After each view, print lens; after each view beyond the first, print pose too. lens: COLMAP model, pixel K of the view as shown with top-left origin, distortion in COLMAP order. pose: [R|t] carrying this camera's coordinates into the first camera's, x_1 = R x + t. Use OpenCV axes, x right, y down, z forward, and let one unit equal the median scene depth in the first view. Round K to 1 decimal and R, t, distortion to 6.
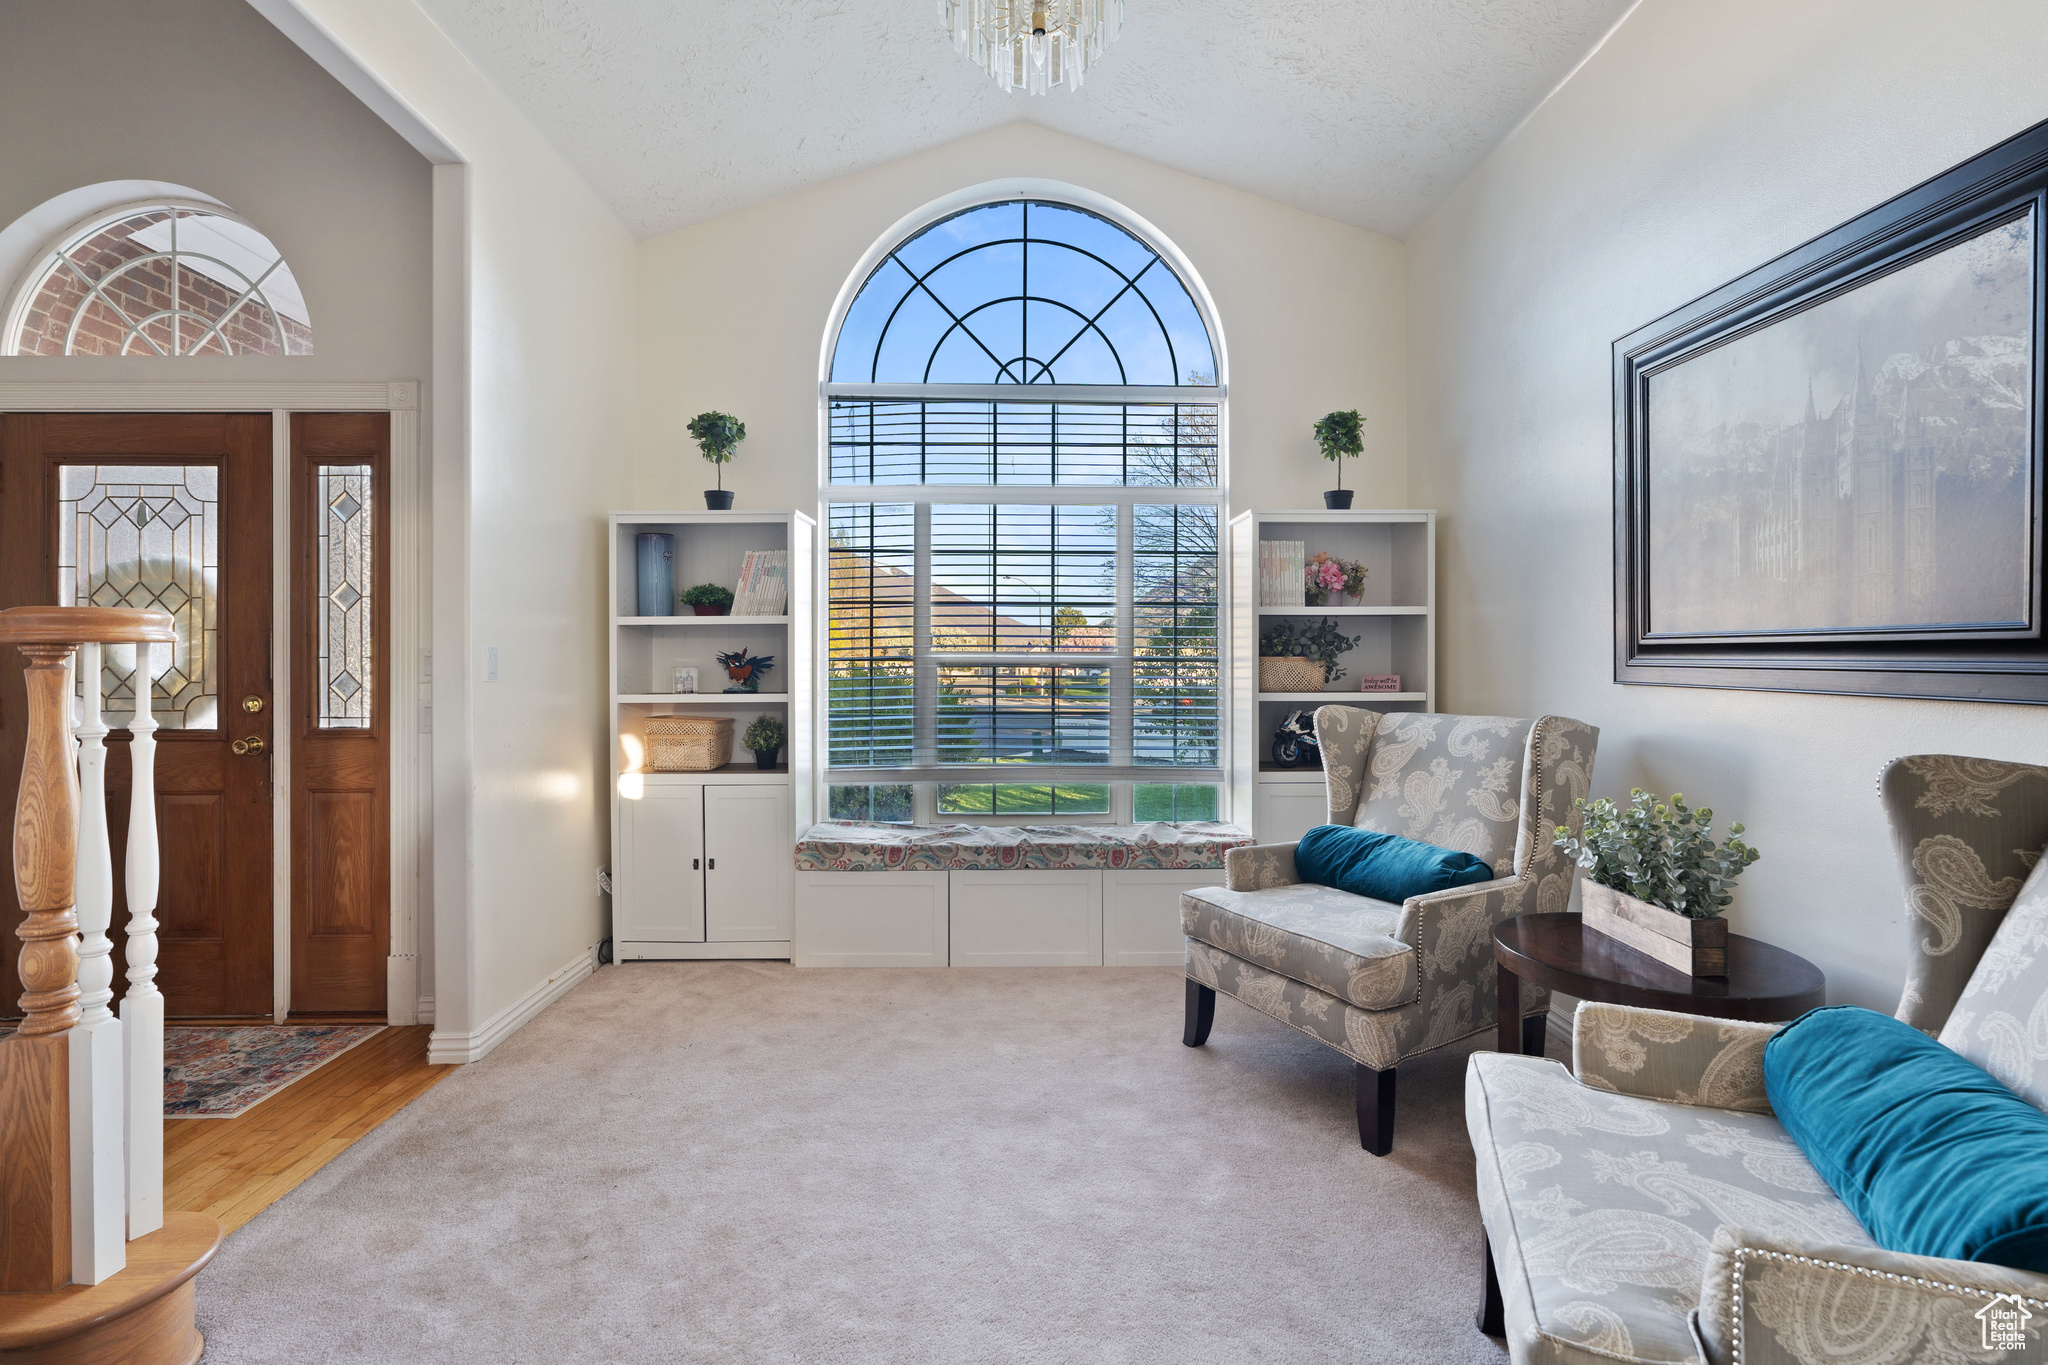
lens RADIAL K [[928.9, 0, 1027.1], [0, 928.9, 665.1], [0, 0, 1]] dist [-0.002757, -0.000437]
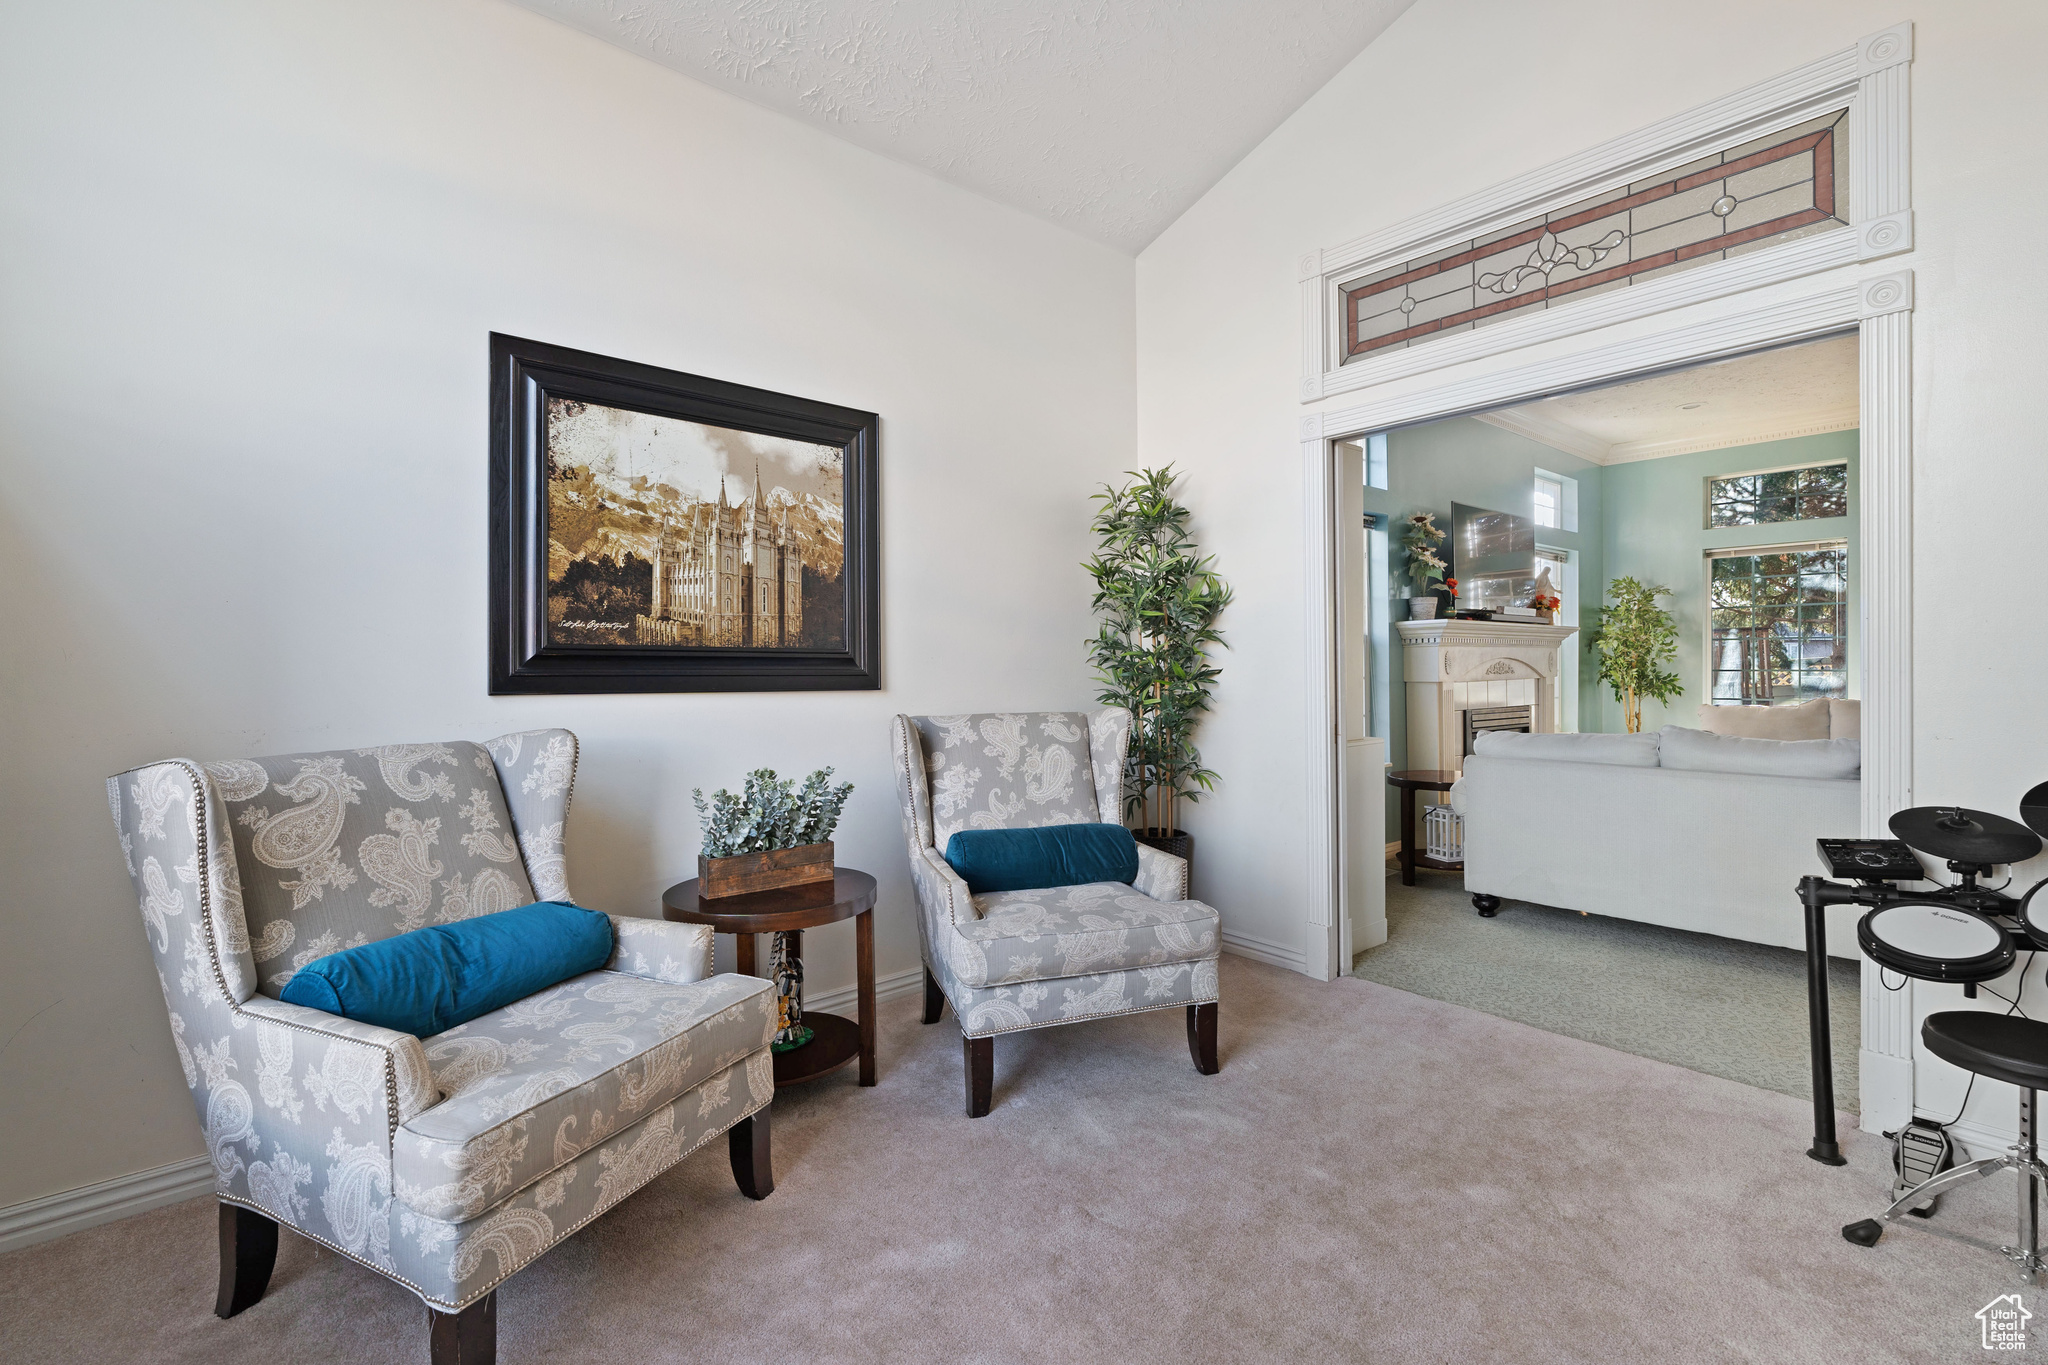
lens RADIAL K [[928.9, 0, 1029.2], [0, 928.9, 674.0], [0, 0, 1]] dist [-0.002757, -0.000437]
pose [[-0.647613, -0.002147, 0.761966, -0.619345], [0.010970, 0.999866, 0.012142, -0.011023], [-0.761890, 0.016222, -0.647503, 1.692360]]
